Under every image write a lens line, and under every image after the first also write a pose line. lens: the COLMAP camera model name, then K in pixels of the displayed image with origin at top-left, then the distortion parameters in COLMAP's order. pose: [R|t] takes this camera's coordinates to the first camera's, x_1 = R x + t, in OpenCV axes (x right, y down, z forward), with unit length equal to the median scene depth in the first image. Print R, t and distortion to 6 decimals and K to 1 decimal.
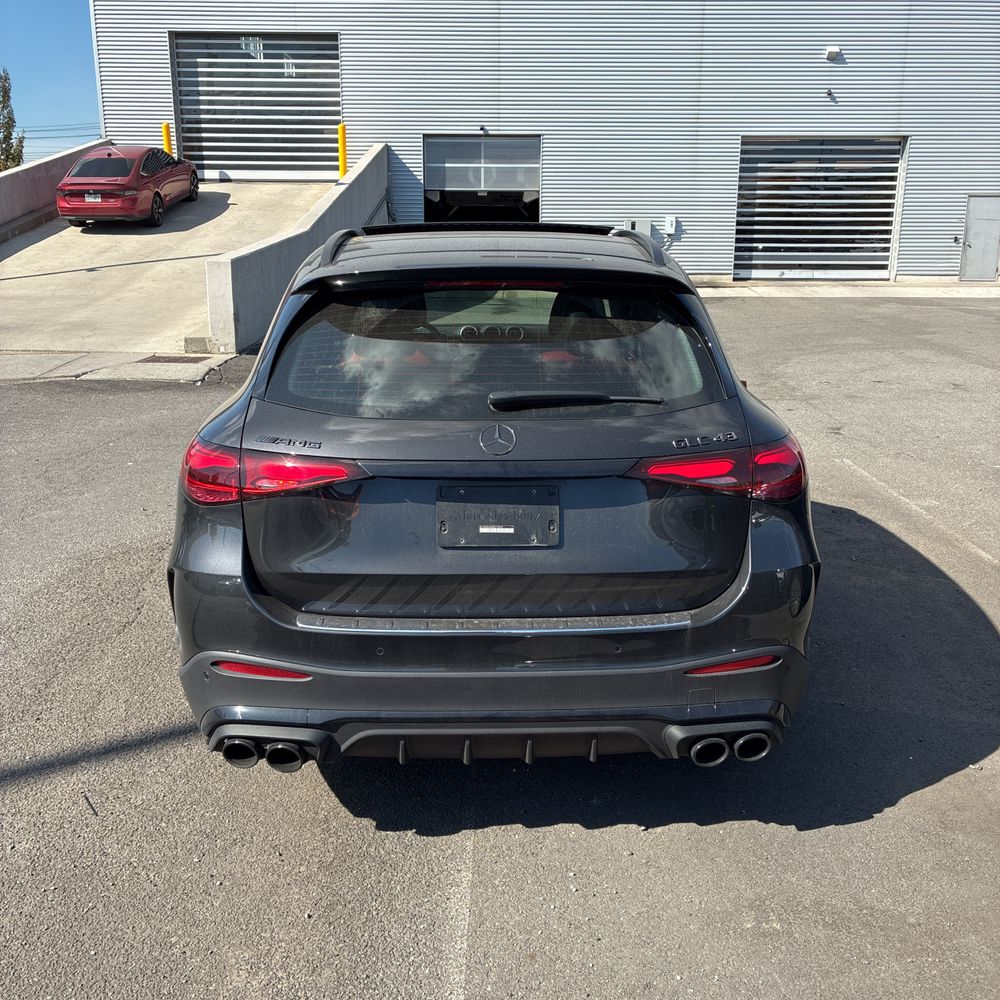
lens RADIAL K [[1017.3, 0, 495.1], [0, 1017.3, 501.7], [0, 0, 1]] dist [0.021263, 0.000000]
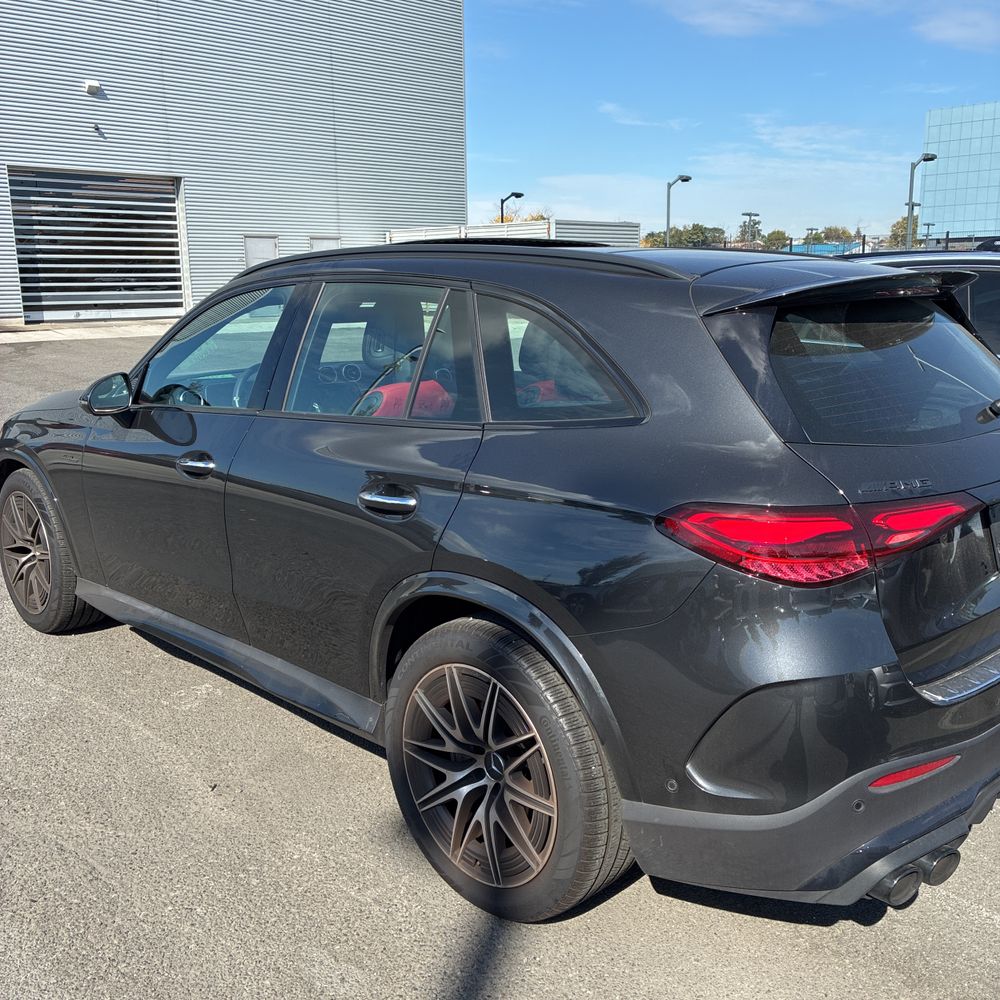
lens RADIAL K [[1017.3, 0, 509.0], [0, 1017.3, 500.3], [0, 0, 1]] dist [0.021263, 0.000000]
pose [[0.720087, -0.162250, 0.674647, -0.177332], [0.188889, 0.981395, 0.034411, -0.024388], [-0.667679, 0.102655, 0.737338, 0.109871]]
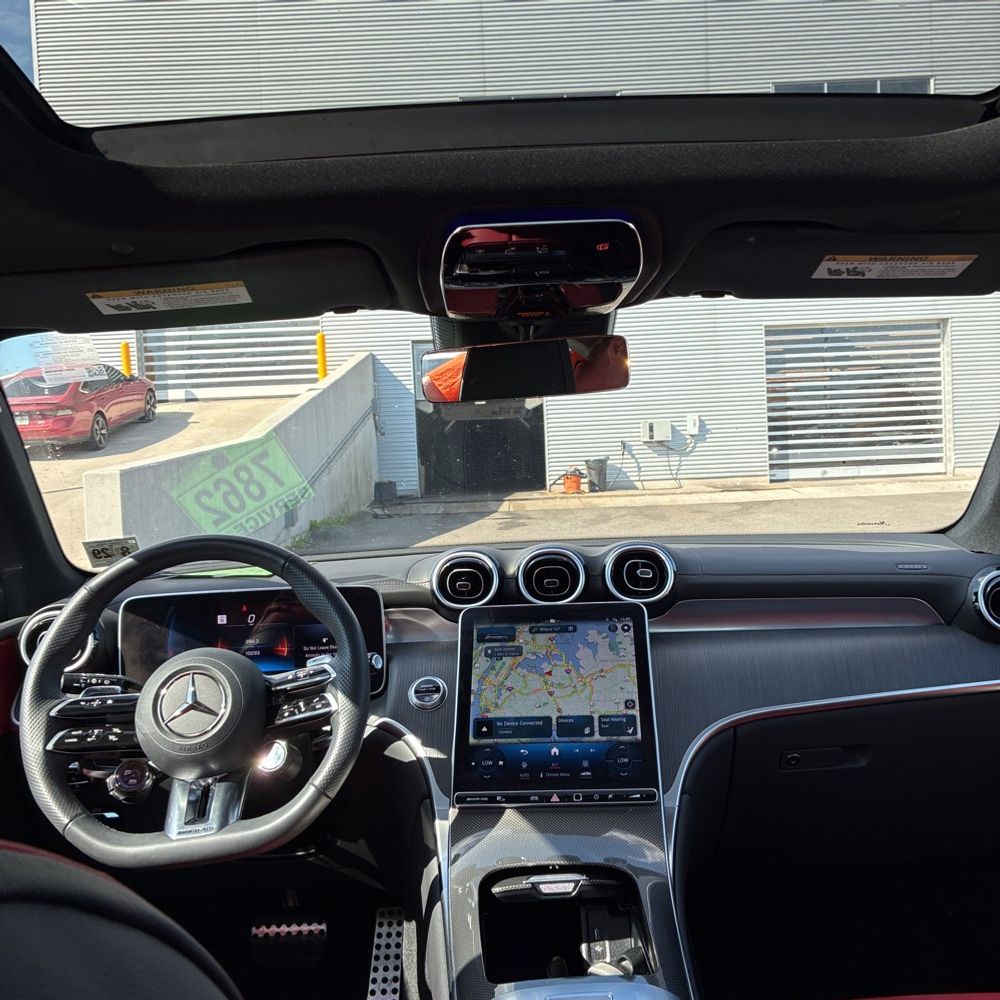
lens RADIAL K [[1017.3, 0, 501.8], [0, 1017.3, 473.2], [0, 0, 1]] dist [0.021263, 0.000000]
pose [[0.998847, -0.047408, 0.007558, -0.005938], [0.047838, 0.969726, -0.239465, -0.047485], [0.004023, 0.239550, 0.970876, 0.270677]]
